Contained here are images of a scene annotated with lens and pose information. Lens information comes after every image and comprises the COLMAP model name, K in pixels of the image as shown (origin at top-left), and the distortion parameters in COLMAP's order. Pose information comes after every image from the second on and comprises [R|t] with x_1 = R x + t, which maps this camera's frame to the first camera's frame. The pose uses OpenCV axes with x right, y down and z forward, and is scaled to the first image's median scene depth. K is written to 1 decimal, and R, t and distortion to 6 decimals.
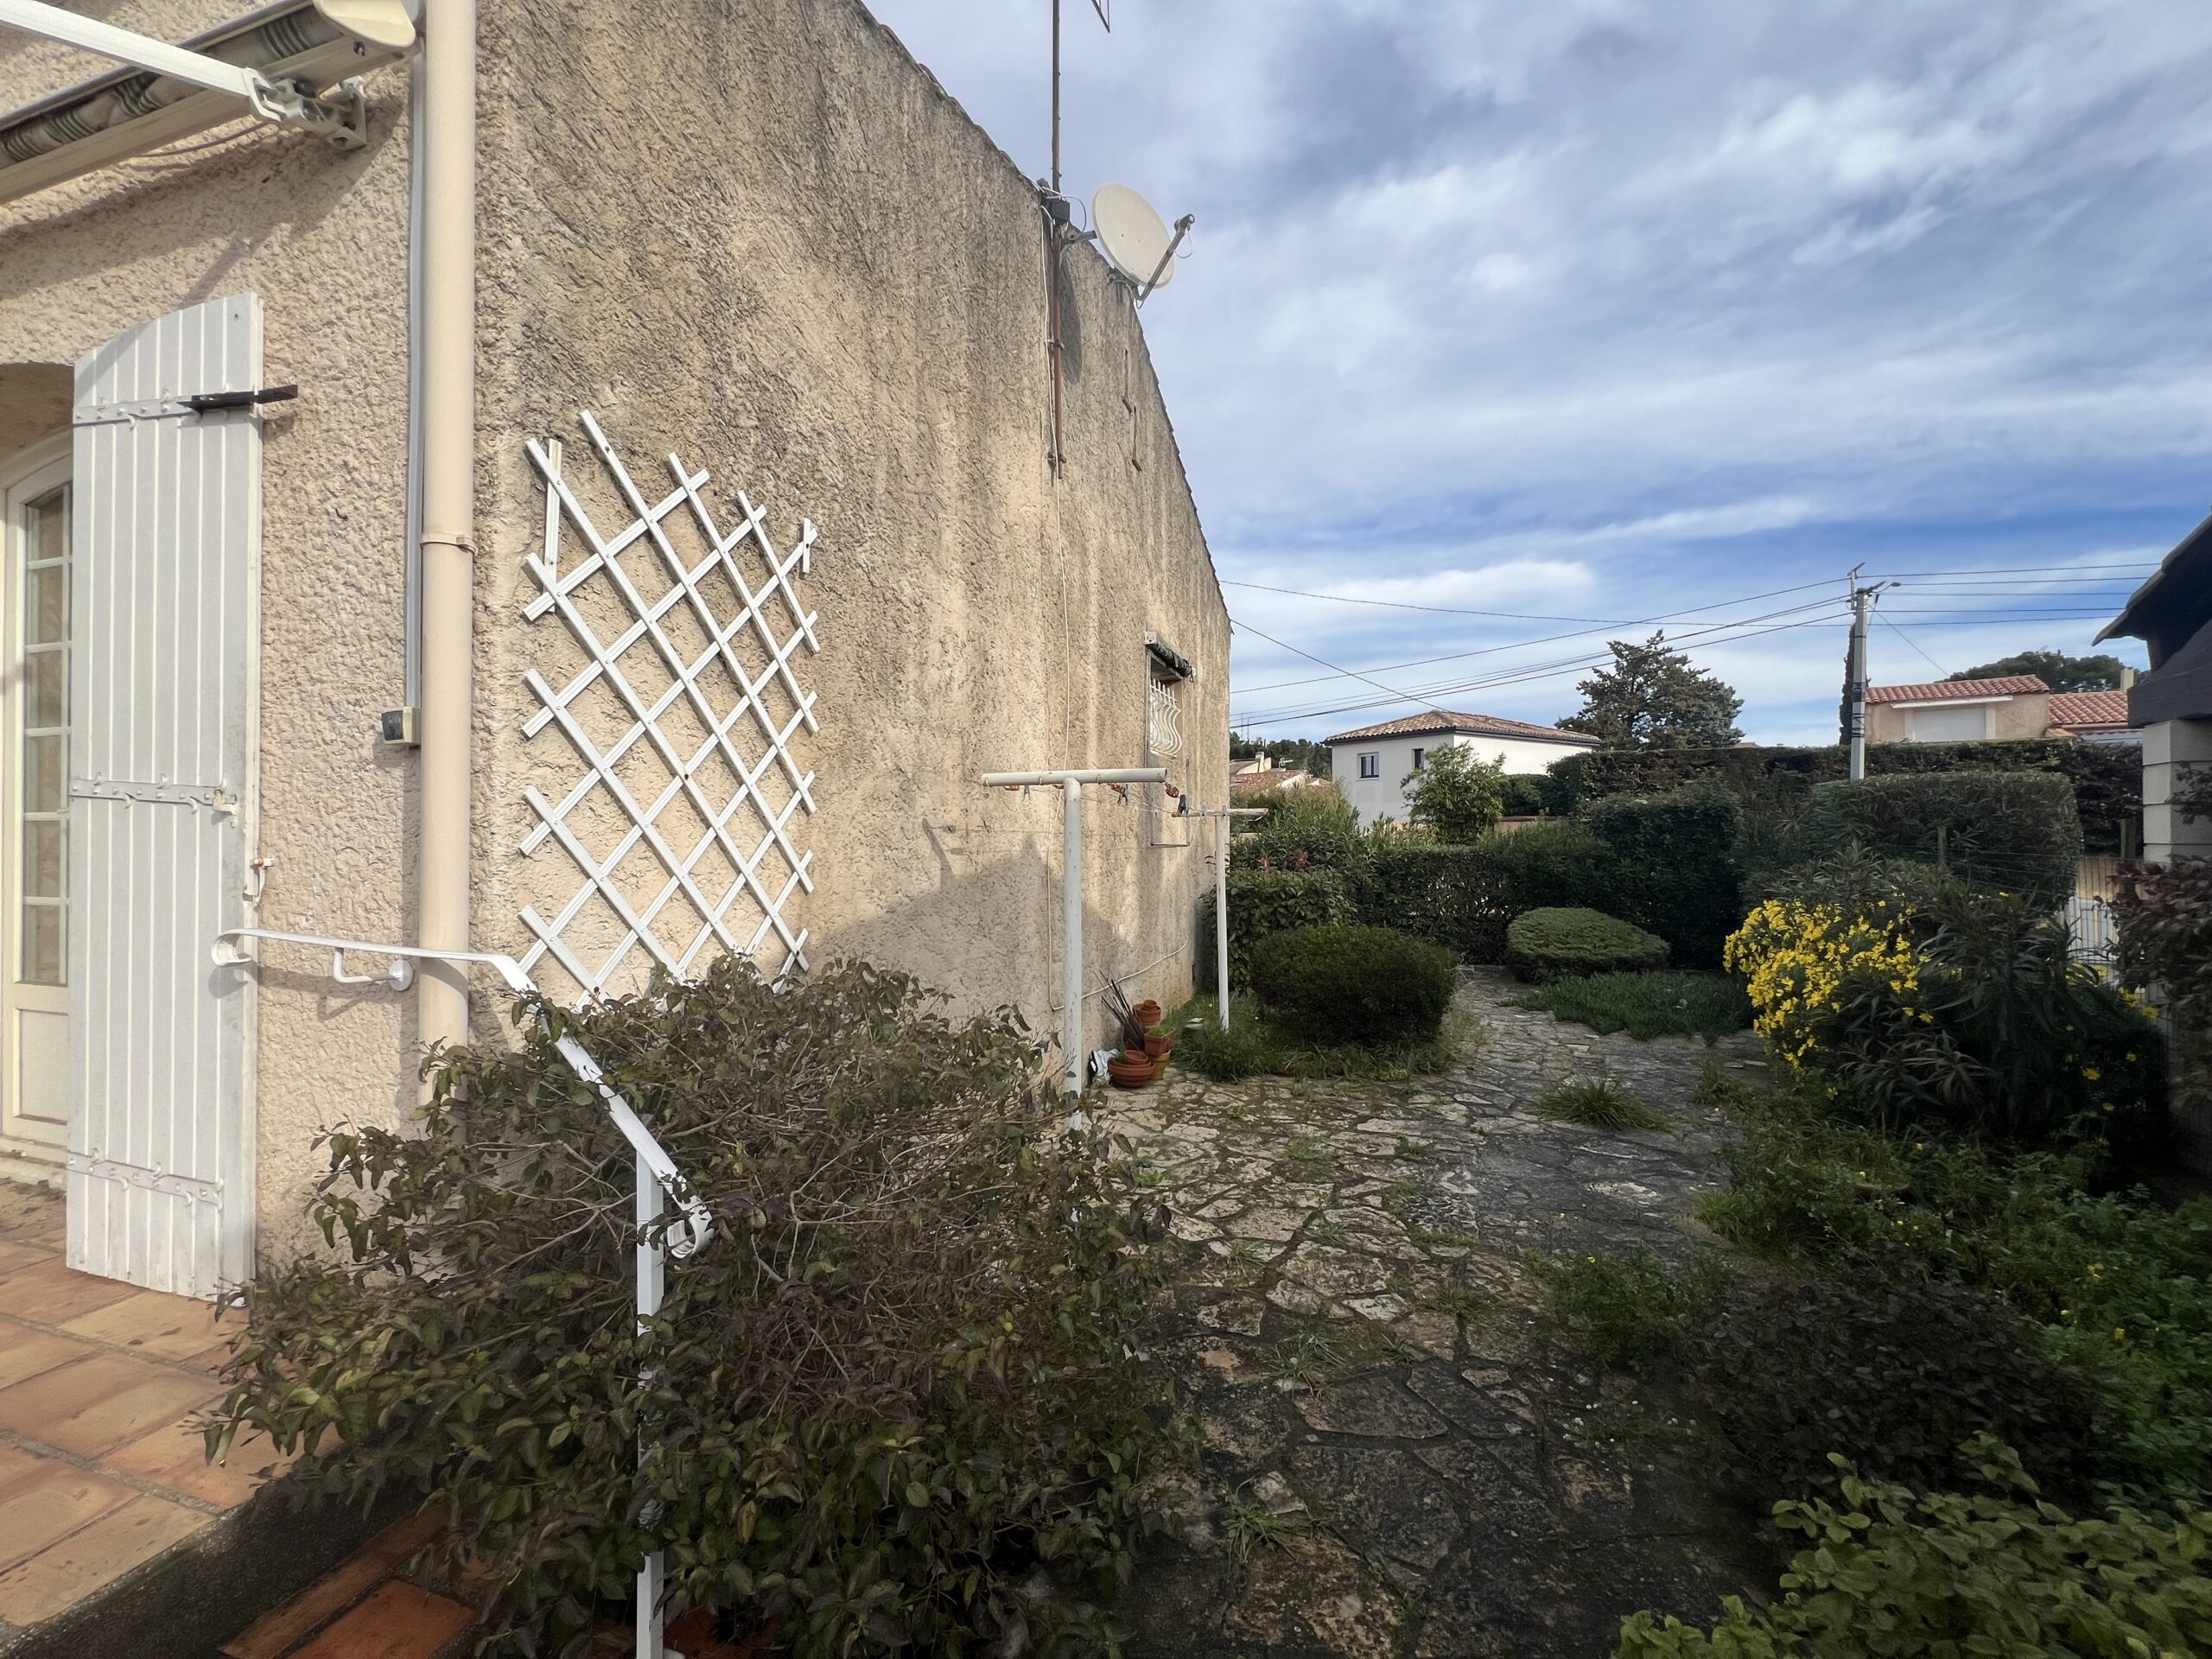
lens RADIAL K [[881.6, 0, 1101.0], [0, 881.6, 822.4], [0, 0, 1]] dist [-0.000678, -0.000337]
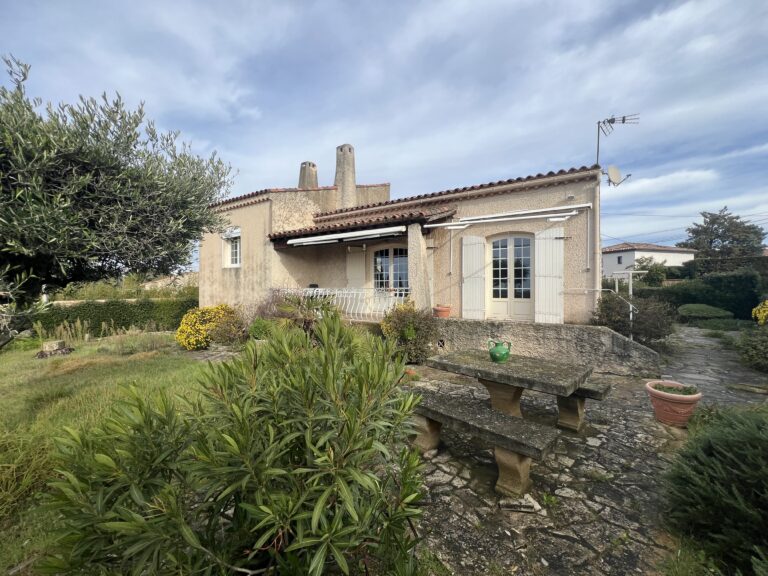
lens RADIAL K [[306.1, 0, 381.2], [0, 306.1, 289.4], [0, 0, 1]] dist [-0.000678, -0.000337]
pose [[0.962369, 0.000928, -0.271745, -0.206643], [0.003978, 0.999839, 0.017500, 0.005618], [0.271717, -0.017922, 0.962210, -0.306095]]
